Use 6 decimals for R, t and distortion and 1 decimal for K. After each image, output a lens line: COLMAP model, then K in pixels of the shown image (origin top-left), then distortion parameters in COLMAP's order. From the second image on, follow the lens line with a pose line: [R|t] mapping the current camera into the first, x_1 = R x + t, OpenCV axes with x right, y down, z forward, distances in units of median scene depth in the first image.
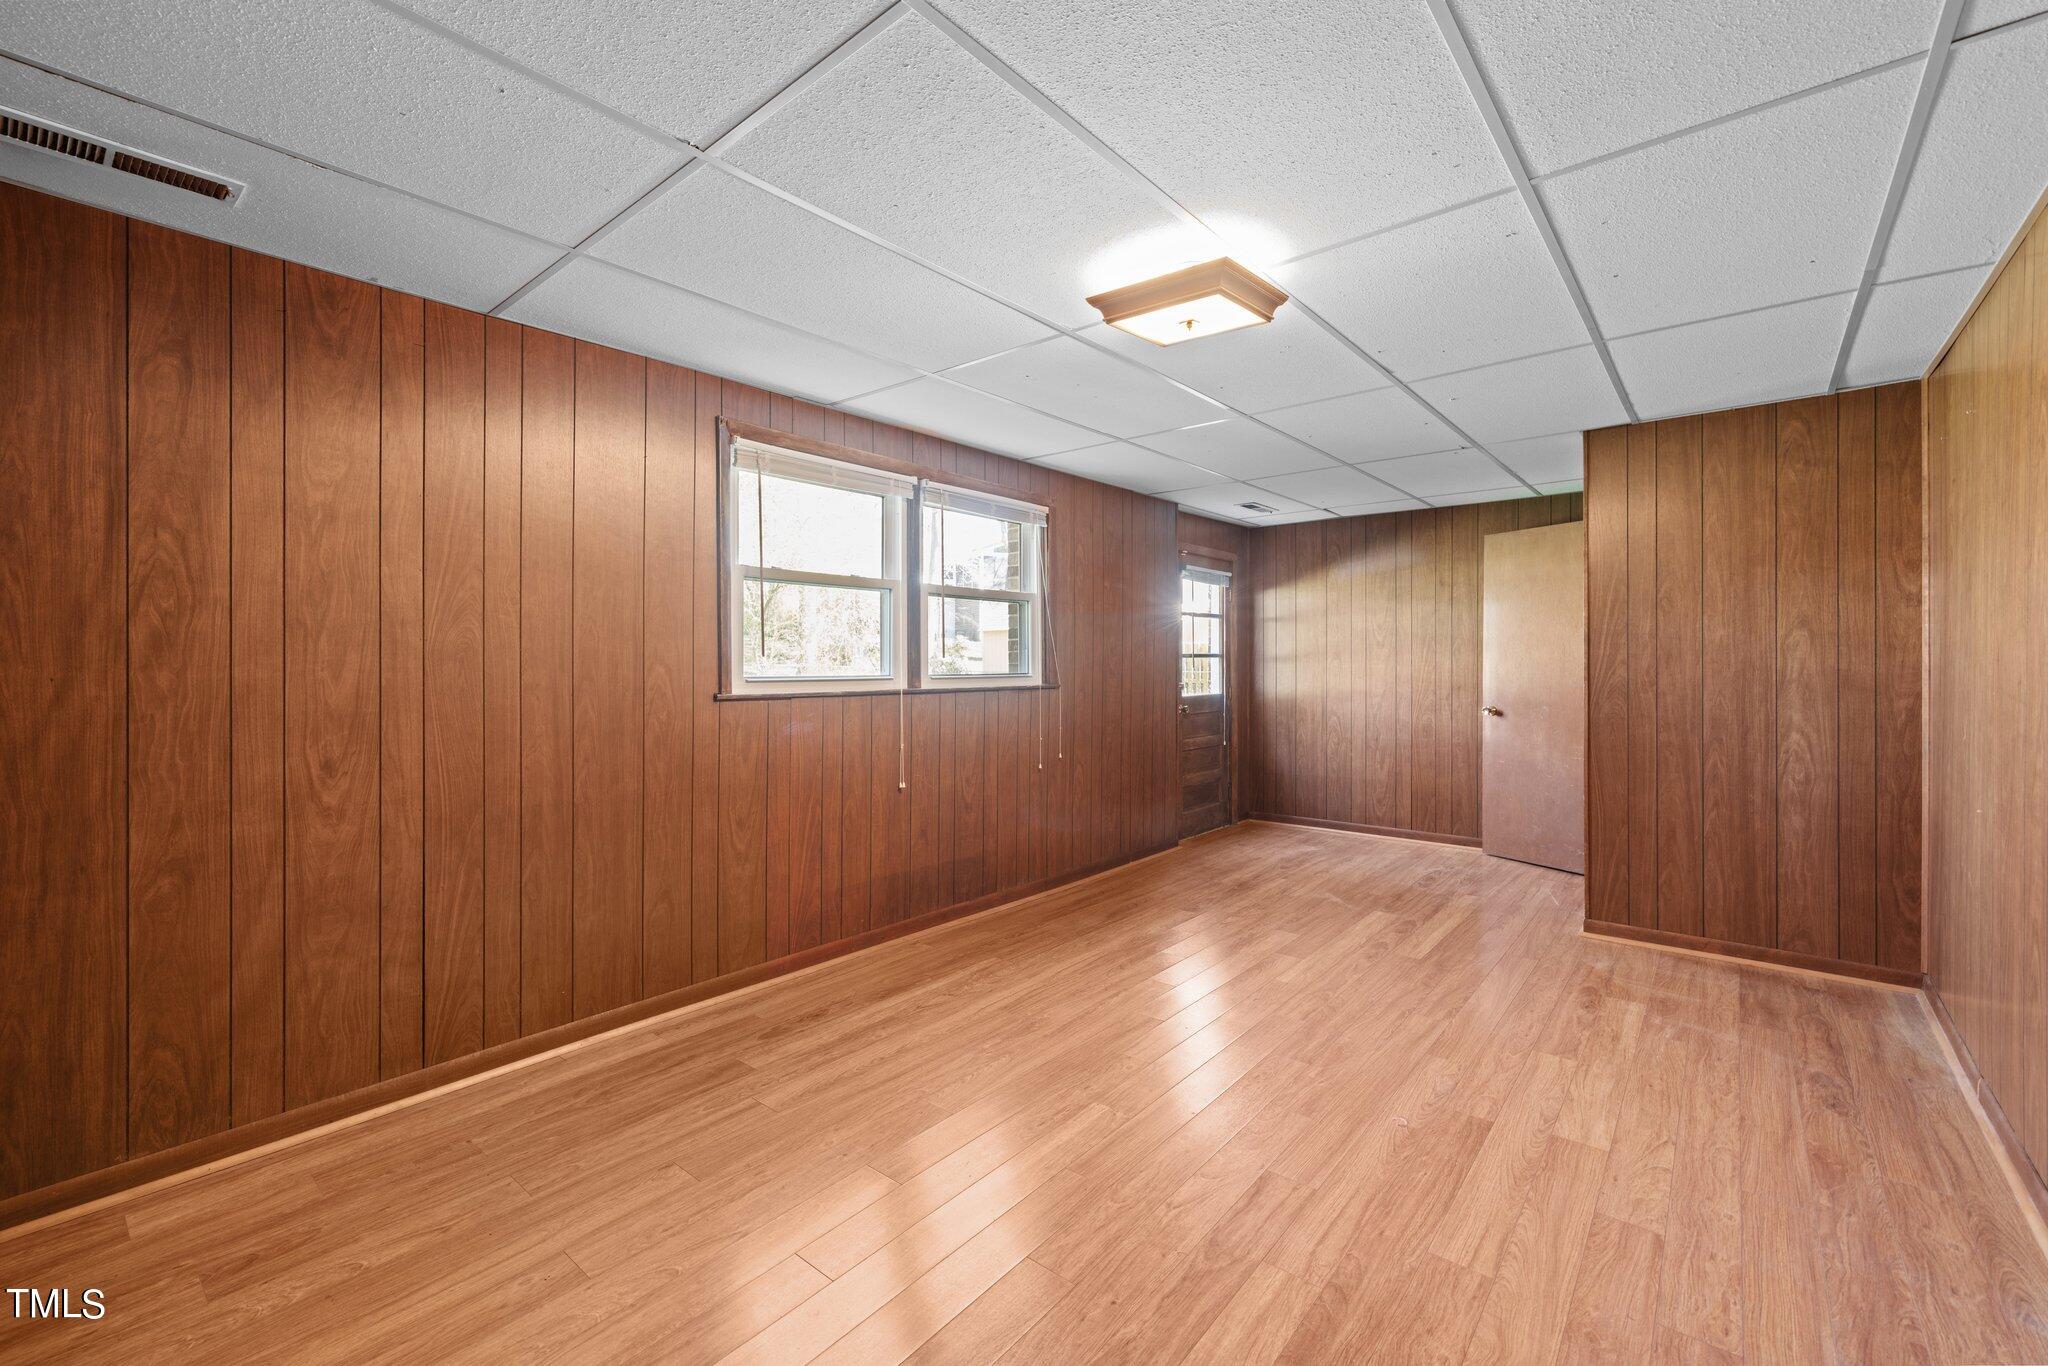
lens RADIAL K [[860.0, 0, 1009.2], [0, 860.0, 663.4], [0, 0, 1]] dist [-0.000890, 0.000063]
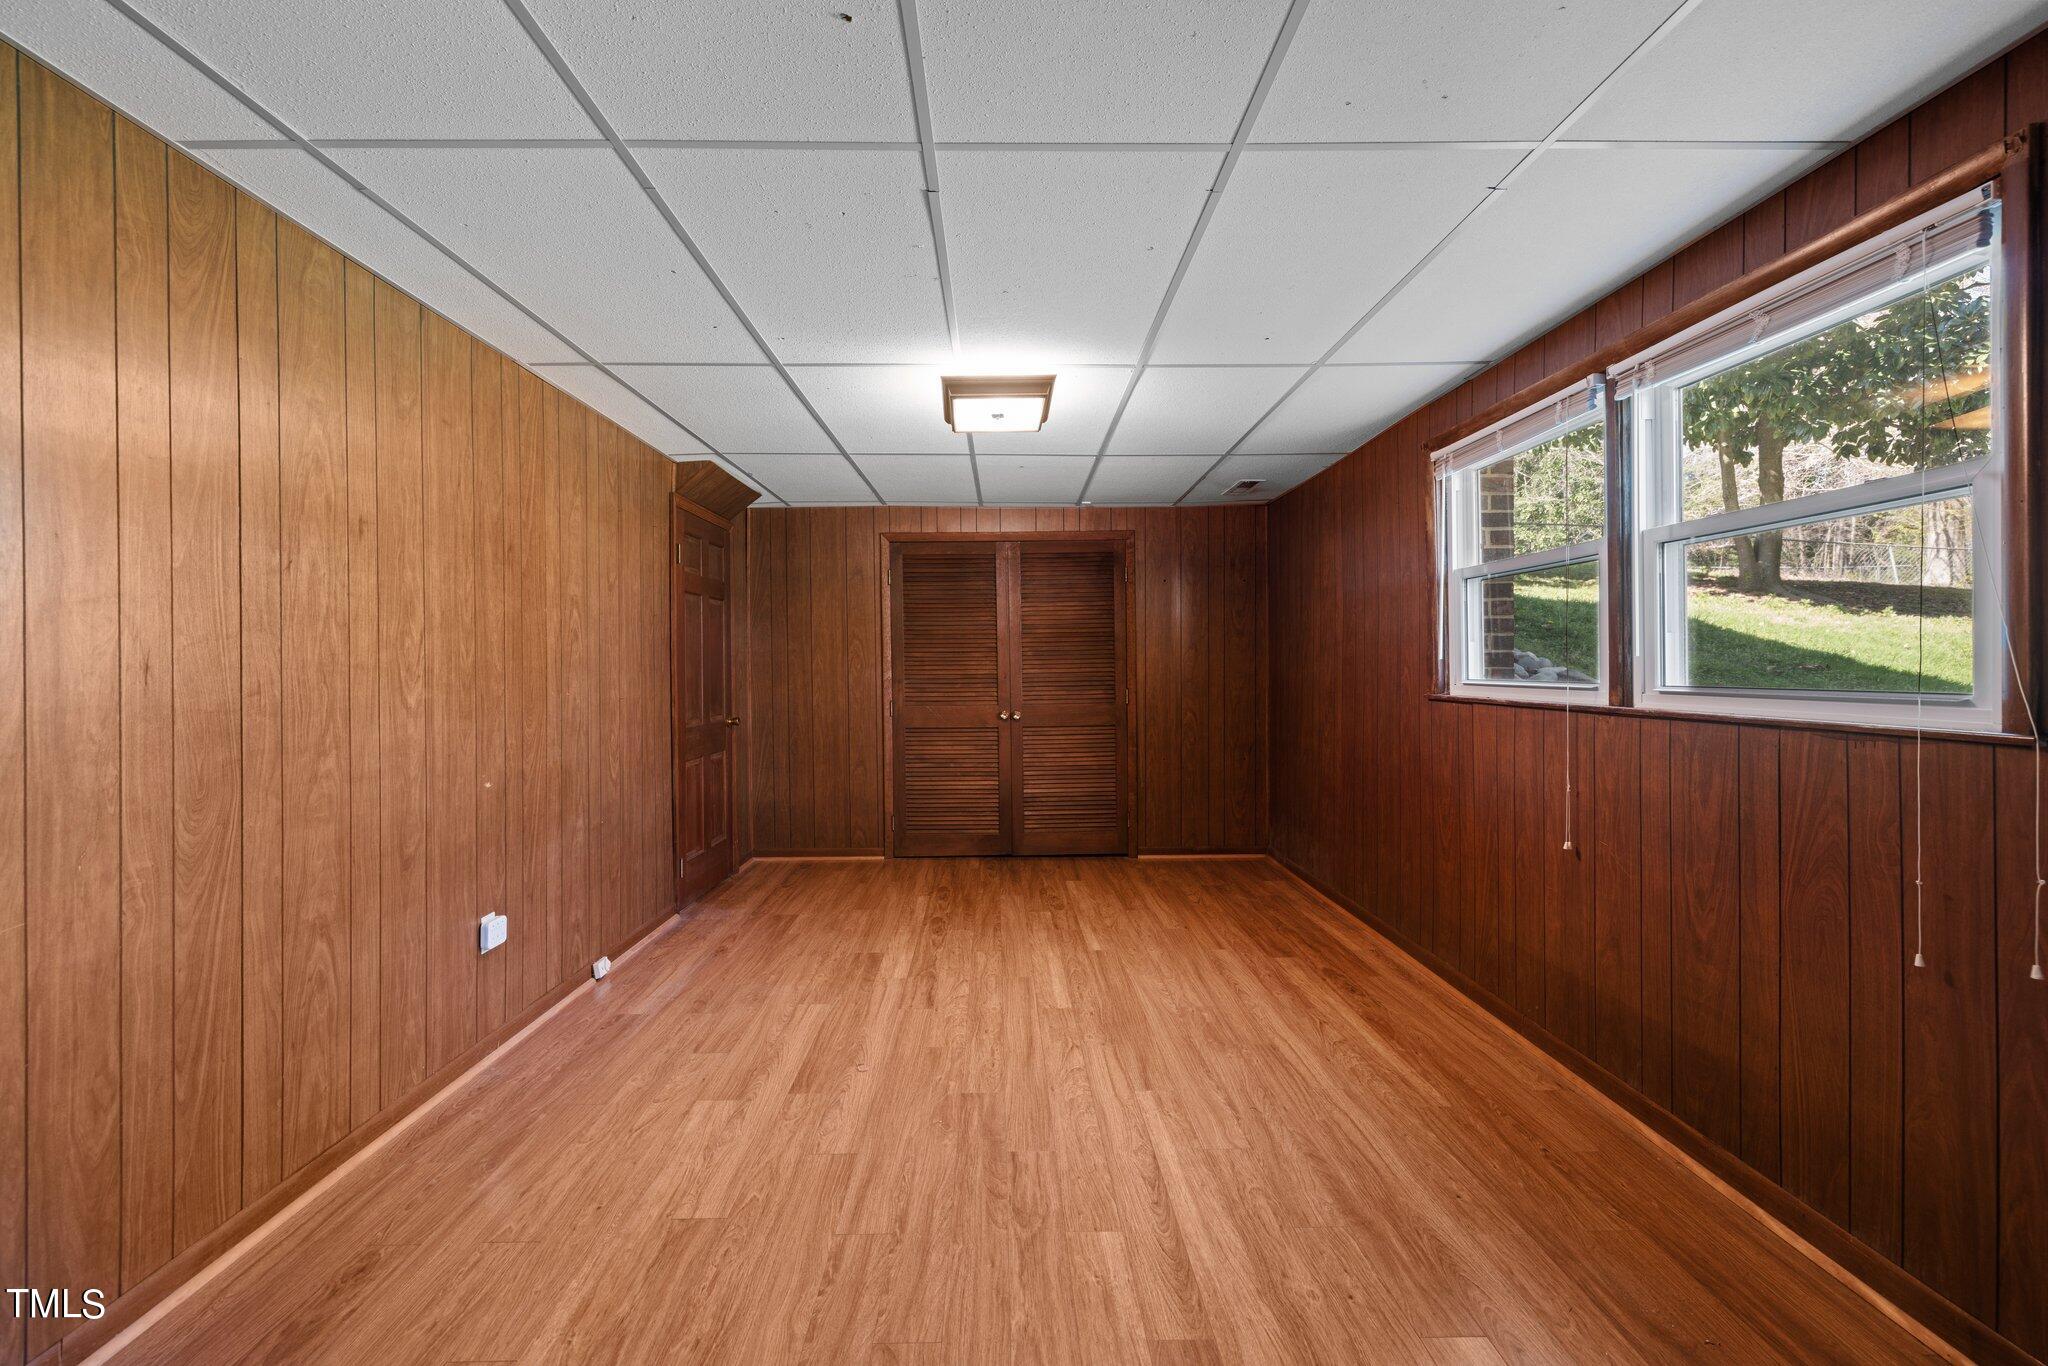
lens RADIAL K [[860.0, 0, 1009.2], [0, 860.0, 663.4], [0, 0, 1]] dist [-0.000890, 0.000063]
pose [[-0.753967, 0.001082, -0.656911, 0.900751], [0.004447, 0.999984, -0.003457, -0.002095], [0.656897, -0.005528, -0.753960, 1.693936]]
